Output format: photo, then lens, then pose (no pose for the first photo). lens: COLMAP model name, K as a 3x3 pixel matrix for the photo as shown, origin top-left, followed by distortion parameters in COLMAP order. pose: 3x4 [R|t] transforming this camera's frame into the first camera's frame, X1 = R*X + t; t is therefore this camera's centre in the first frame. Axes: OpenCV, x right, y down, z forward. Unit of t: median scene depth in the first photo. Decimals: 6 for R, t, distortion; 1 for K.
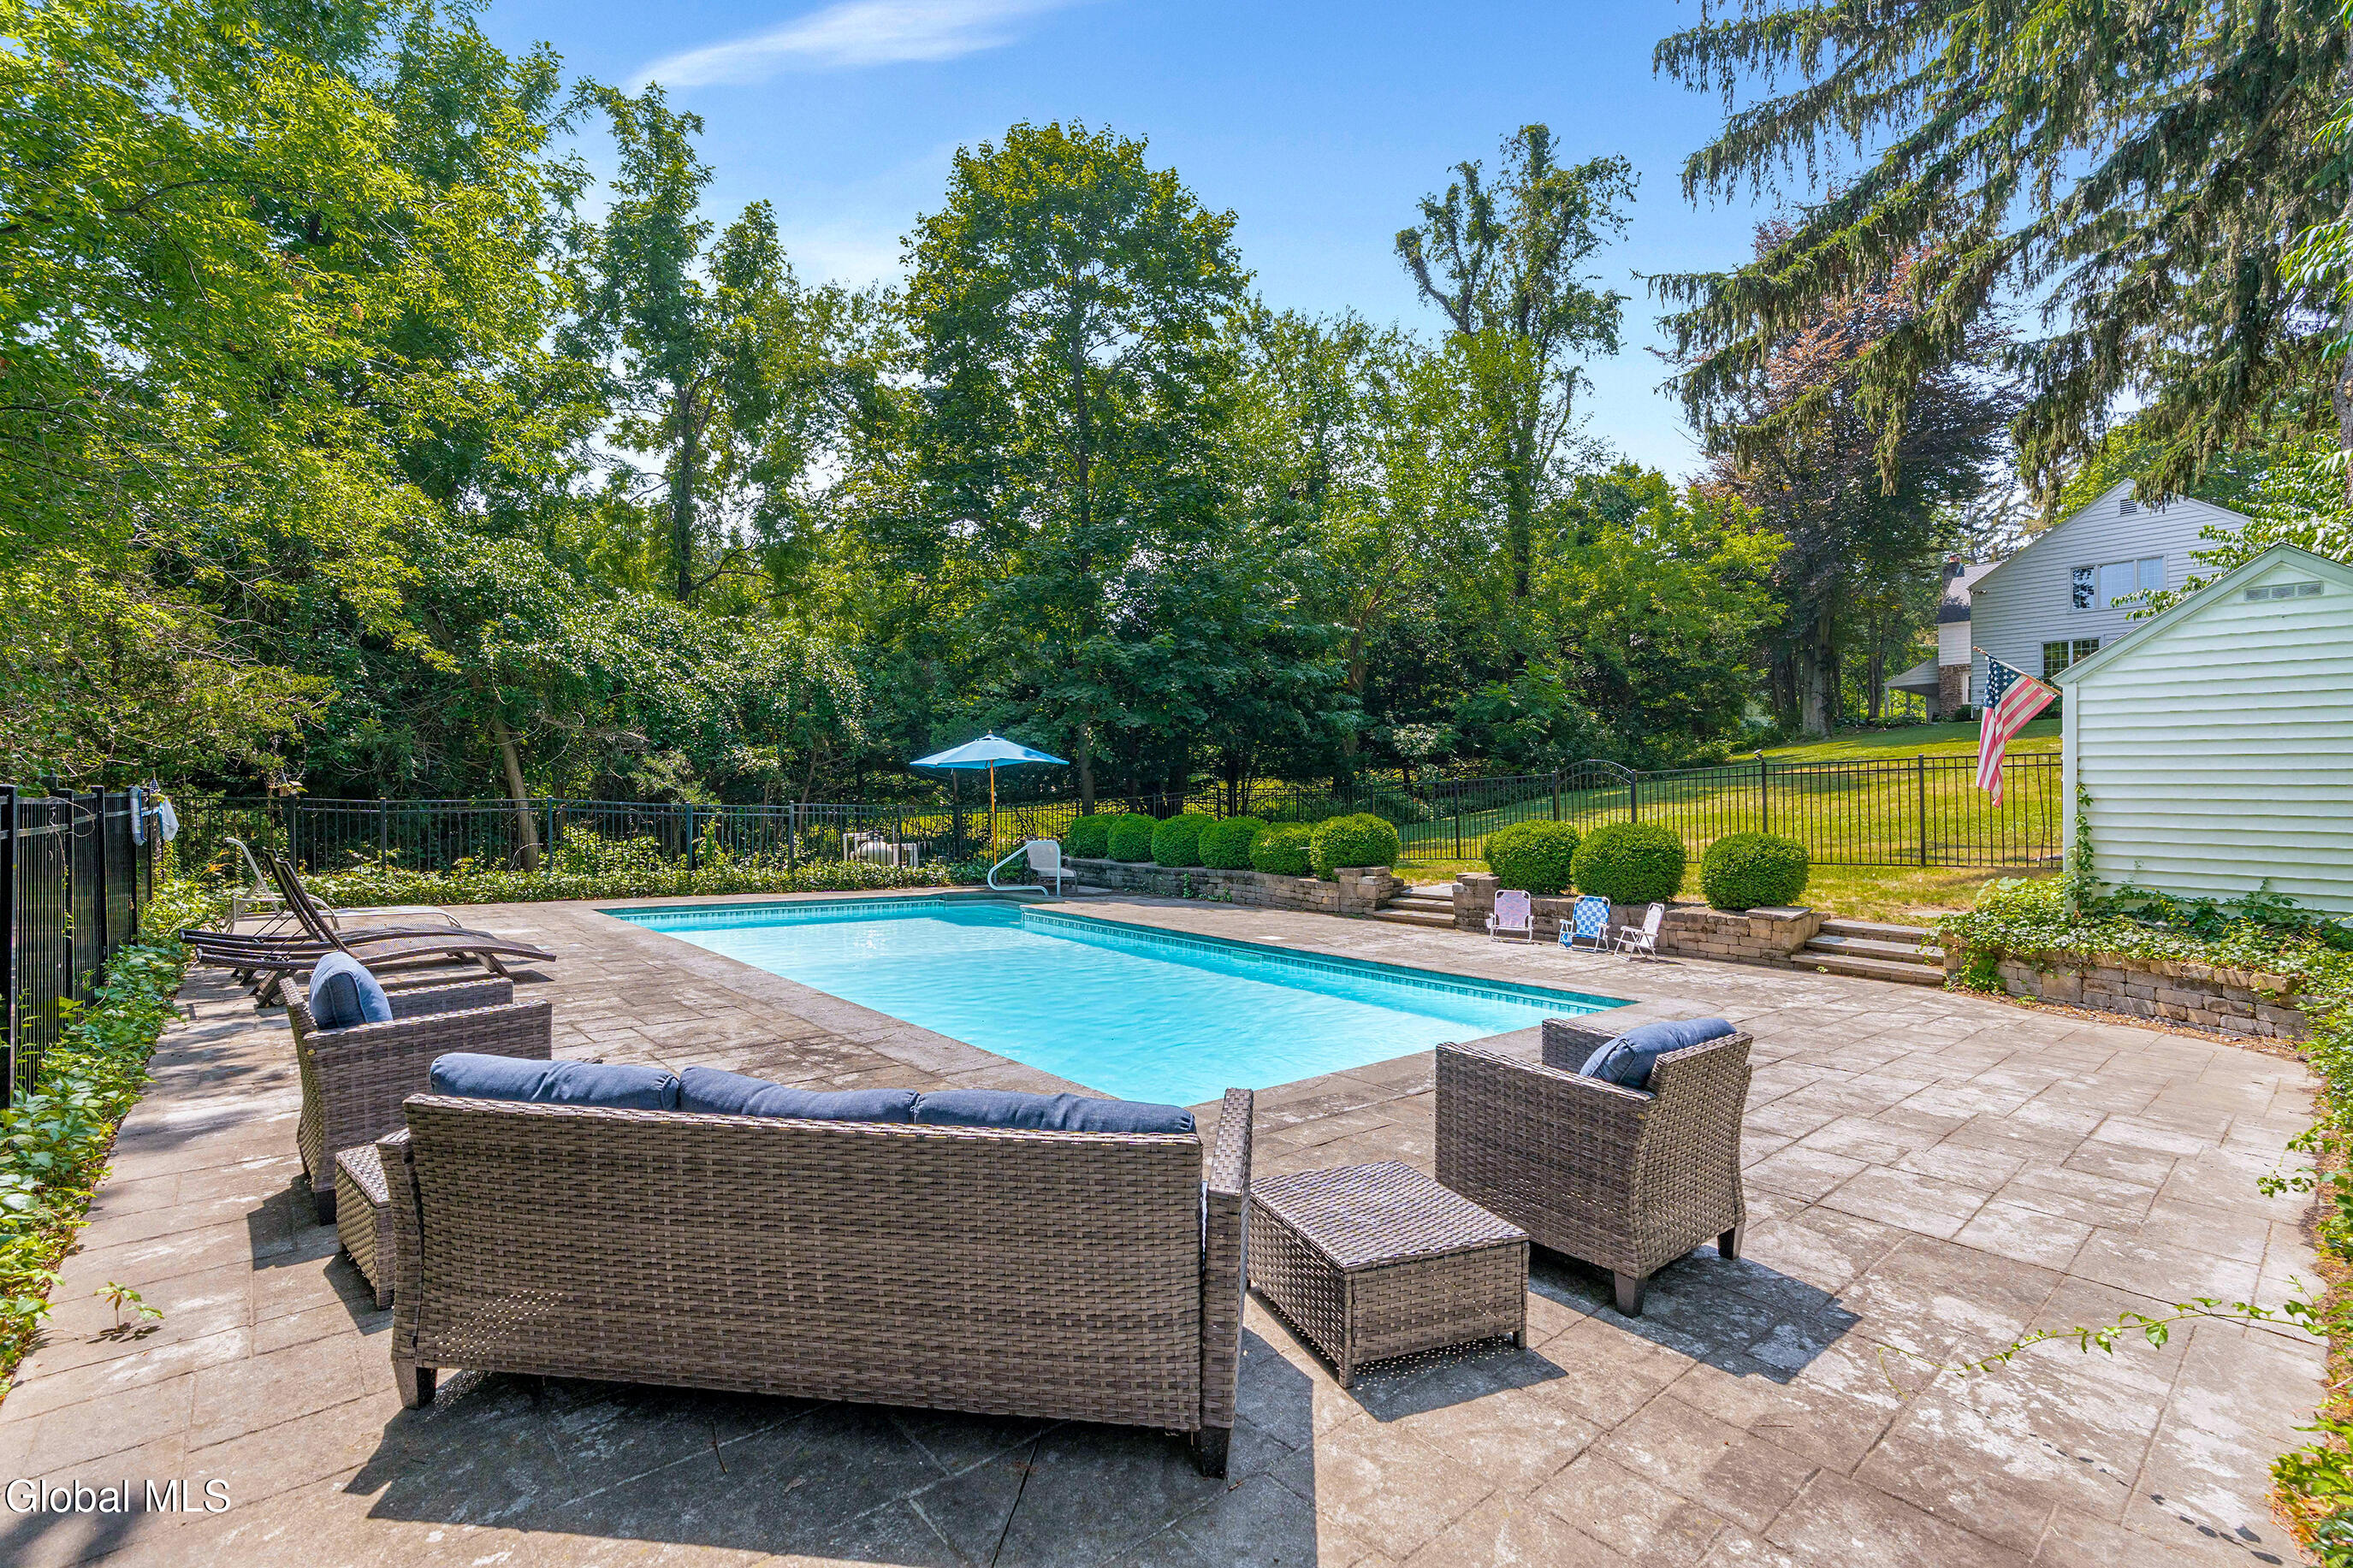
lens RADIAL K [[1061.1, 0, 1169.9], [0, 1061.1, 793.3], [0, 0, 1]] dist [-0.008901, 0.000008]
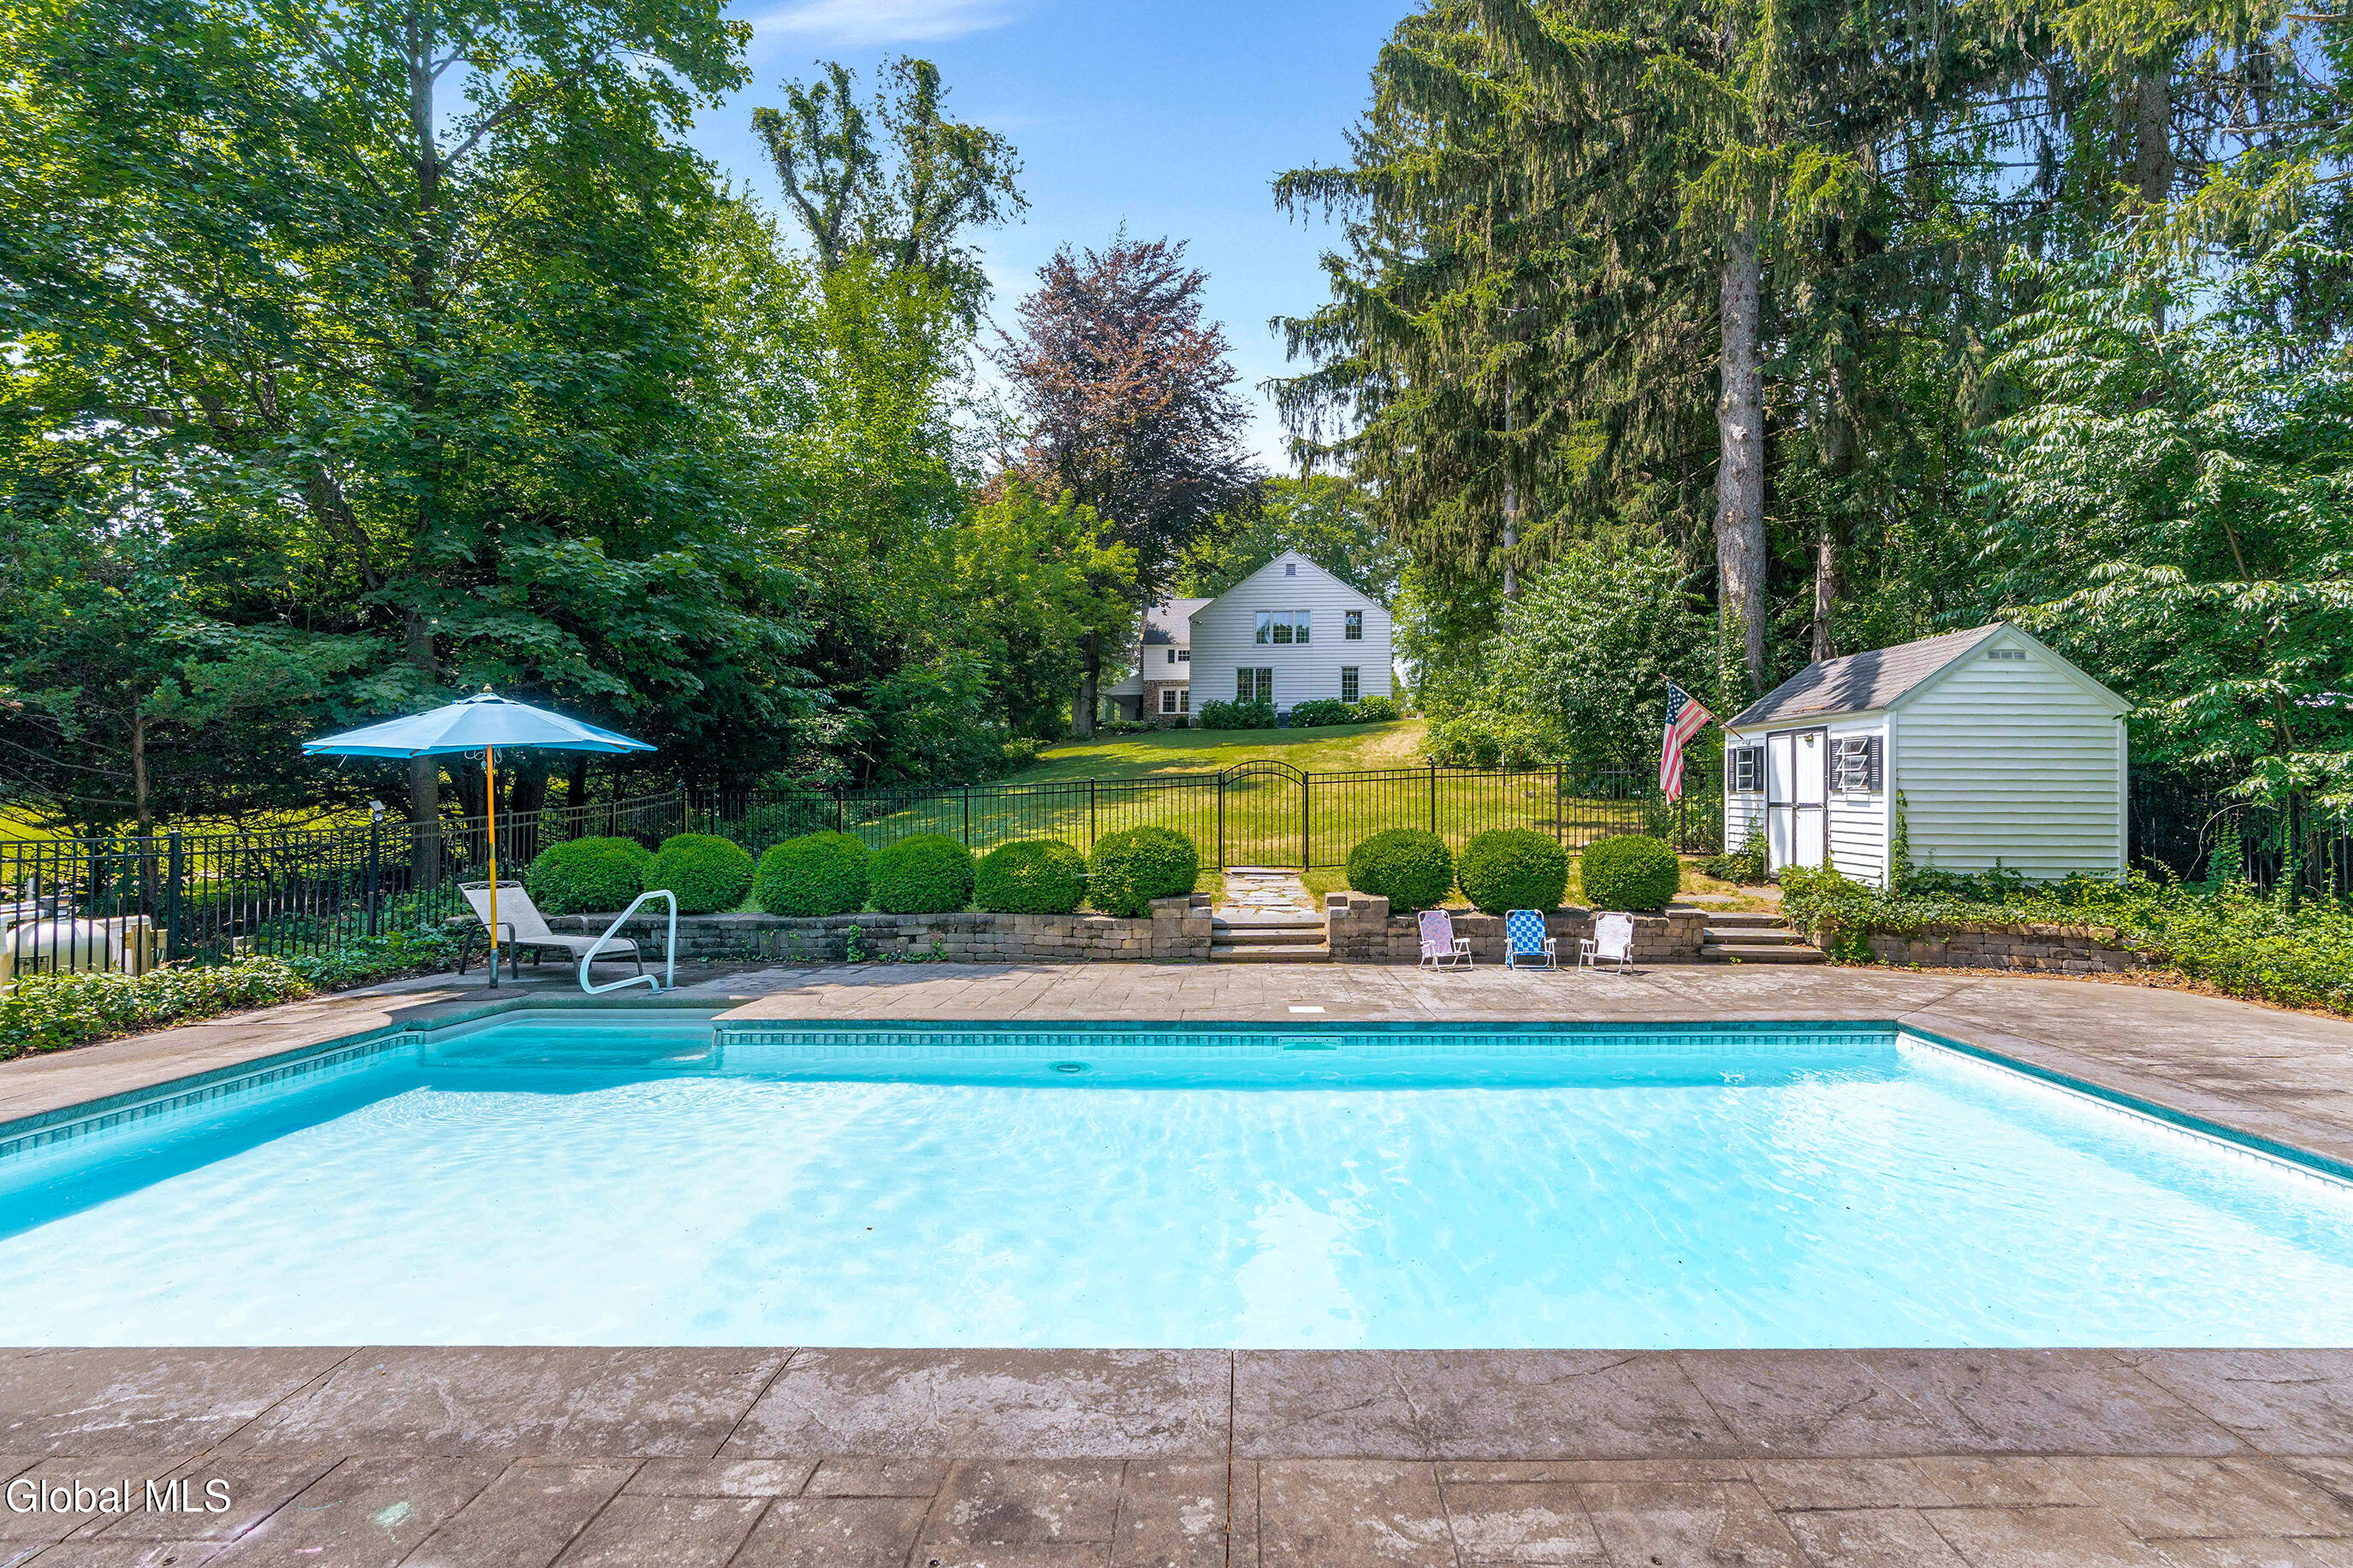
lens RADIAL K [[1061.1, 0, 1178.8], [0, 1061.1, 768.3], [0, 0, 1]] dist [-0.008901, 0.000008]
pose [[0.653579, 0.007915, 0.756817, -0.351096], [0.003995, 0.999895, -0.013907, -0.010826], [-0.756848, 0.012113, 0.653479, 0.428297]]
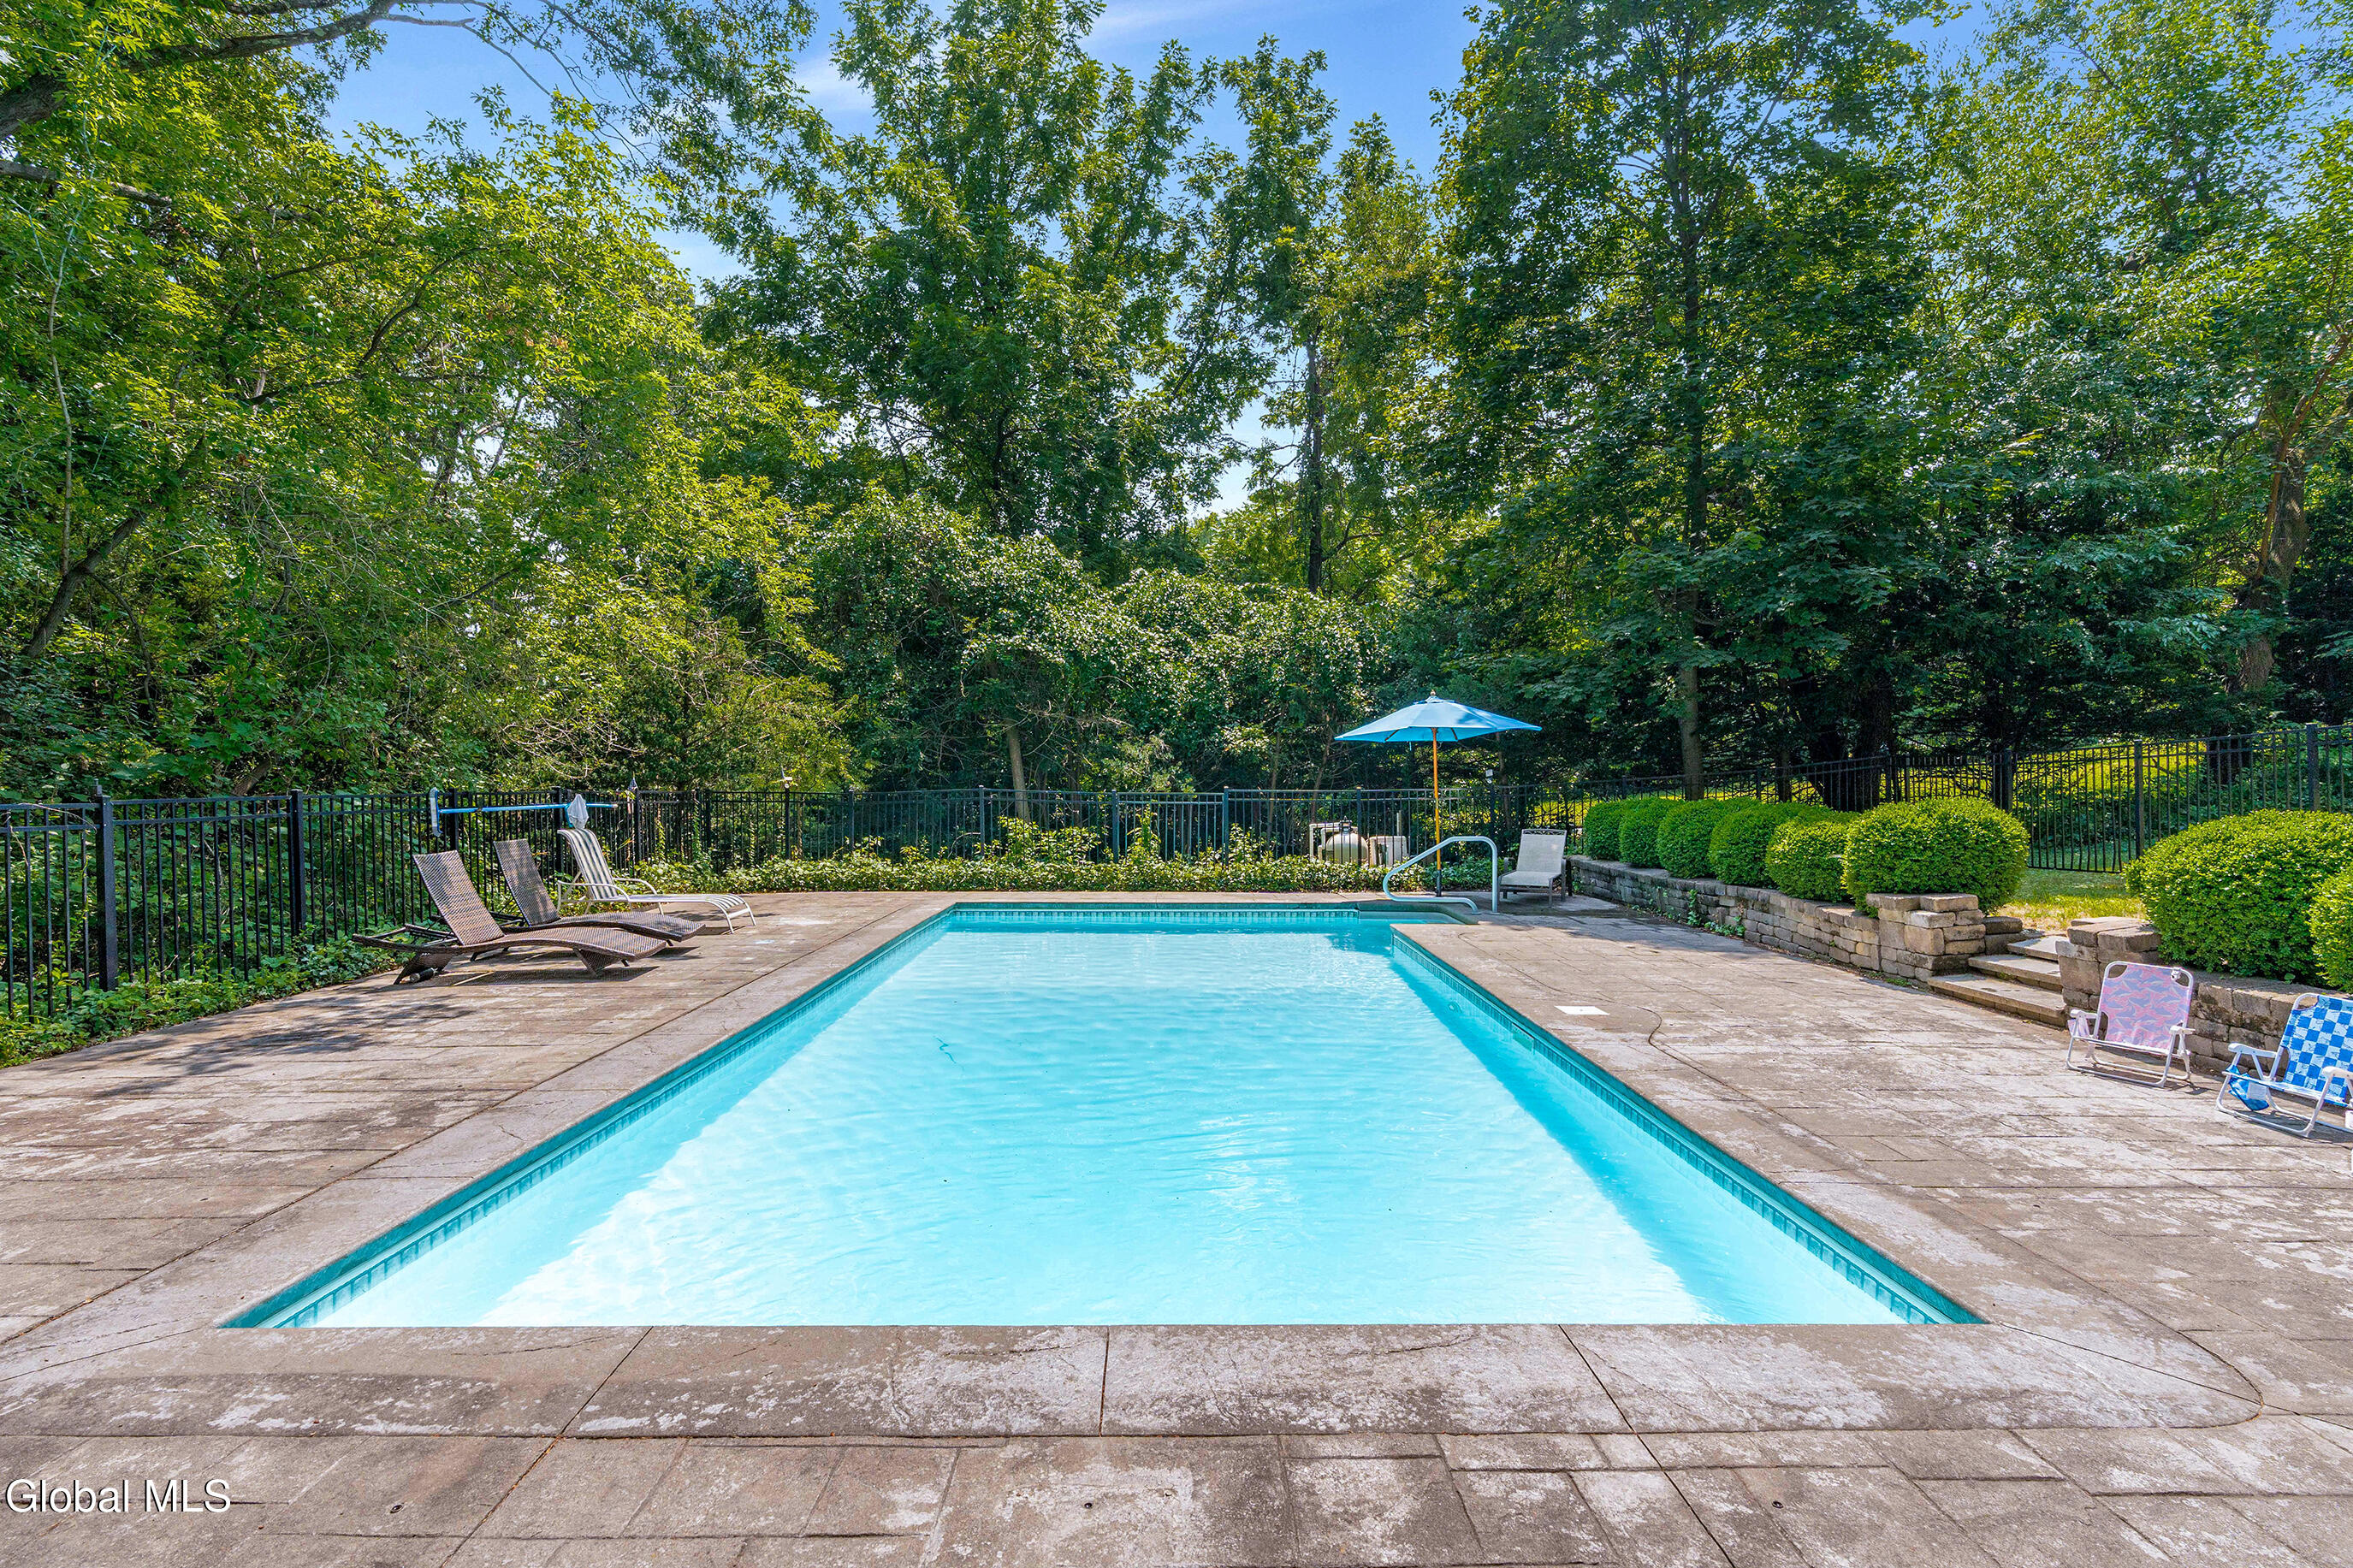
lens RADIAL K [[1159.4, 0, 1176.4], [0, 1159.4, 793.8], [0, 0, 1]] dist [0.001663, -0.000348]
pose [[0.761324, -0.009868, -0.648296, 0.241251], [0.021968, 0.999703, 0.010581, 0.002070], [0.647999, -0.022297, 0.761315, 0.252031]]
